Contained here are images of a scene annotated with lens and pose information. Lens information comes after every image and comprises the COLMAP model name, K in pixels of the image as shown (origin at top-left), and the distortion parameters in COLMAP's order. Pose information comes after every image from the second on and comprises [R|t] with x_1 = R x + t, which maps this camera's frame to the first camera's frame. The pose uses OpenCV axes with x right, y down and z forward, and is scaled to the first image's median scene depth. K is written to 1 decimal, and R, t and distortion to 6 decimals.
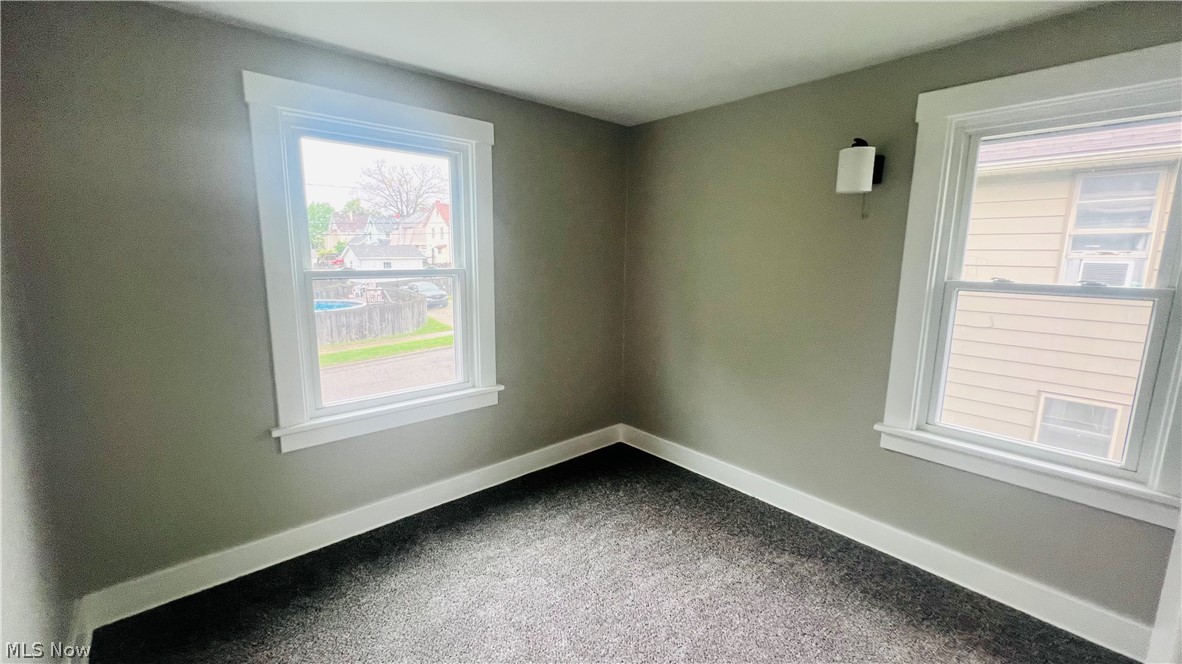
lens RADIAL K [[477.8, 0, 598.5], [0, 477.8, 334.8], [0, 0, 1]] dist [0.001165, 0.000098]
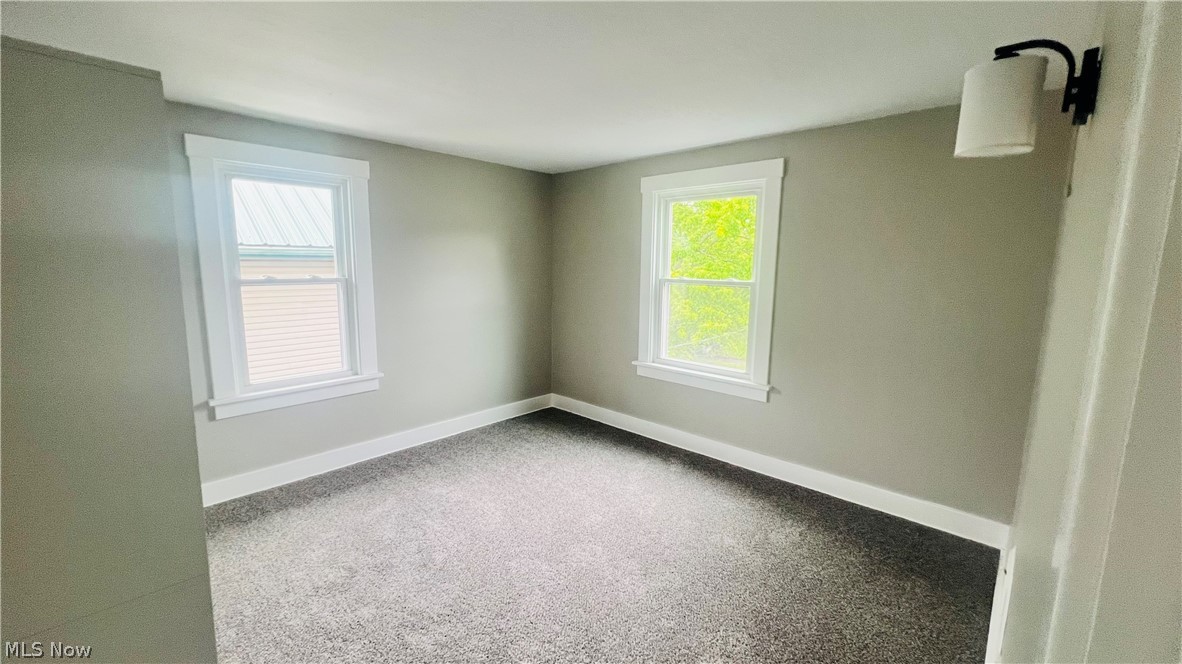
lens RADIAL K [[477.8, 0, 598.5], [0, 477.8, 334.8], [0, 0, 1]] dist [0.001165, 0.000098]
pose [[0.957386, -0.048471, 0.284716, -0.028364], [0.051880, 0.998643, -0.004440, 0.077307], [-0.284115, 0.019022, 0.958602, -0.550594]]
